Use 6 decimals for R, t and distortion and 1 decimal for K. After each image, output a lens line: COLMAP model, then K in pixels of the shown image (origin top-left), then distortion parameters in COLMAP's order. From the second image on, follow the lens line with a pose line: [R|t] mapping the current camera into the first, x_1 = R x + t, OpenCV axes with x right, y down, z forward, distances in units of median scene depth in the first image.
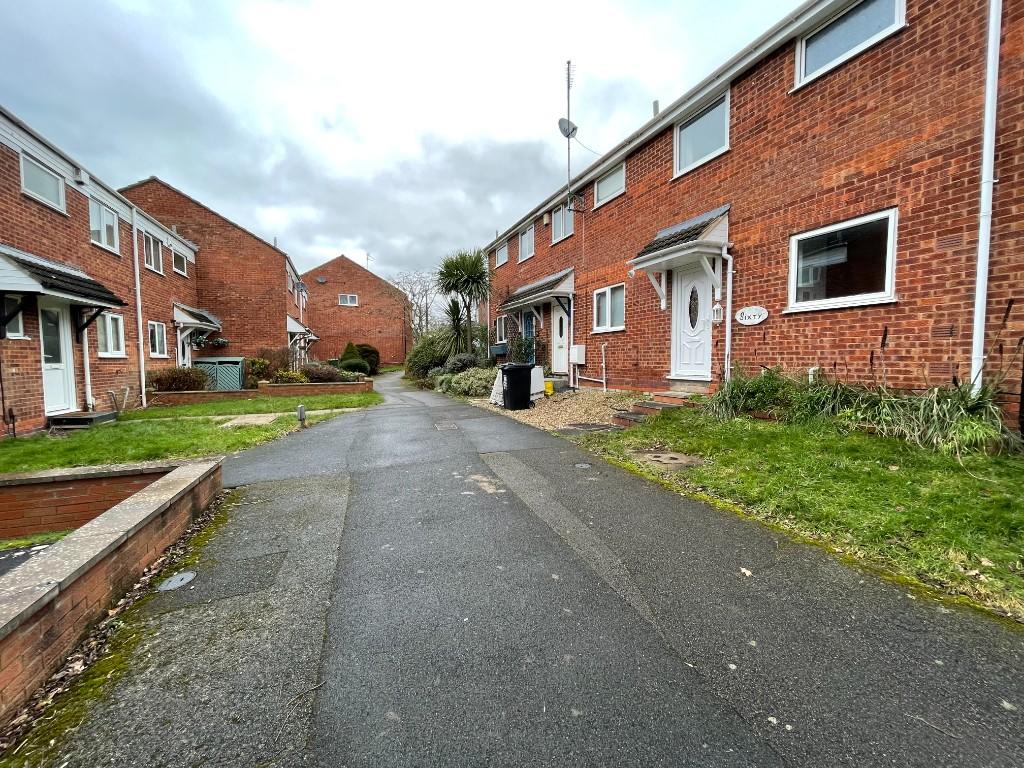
lens RADIAL K [[410.3, 0, 511.7], [0, 410.3, 383.0], [0, 0, 1]] dist [-0.001143, -0.000474]
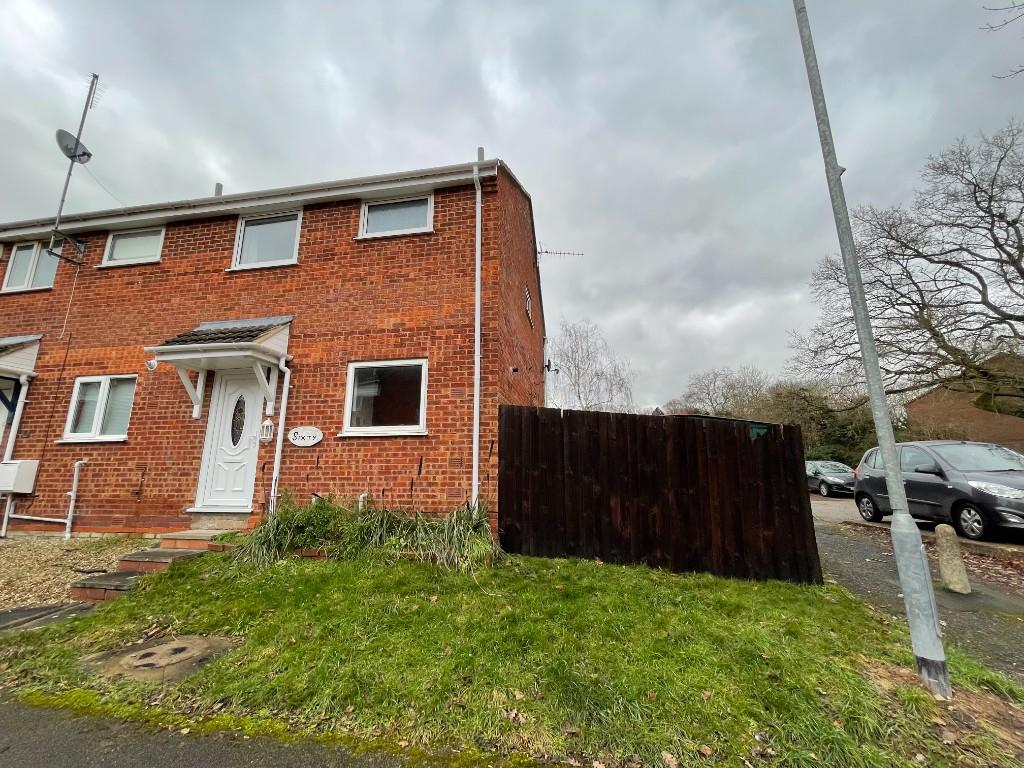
lens RADIAL K [[410.3, 0, 511.7], [0, 410.3, 383.0], [0, 0, 1]] dist [-0.001143, -0.000474]
pose [[0.533715, 0.185071, 0.825165, 0.051756], [0.051698, 0.966794, -0.250274, -0.025922], [-0.844082, 0.176234, 0.506425, 0.126799]]
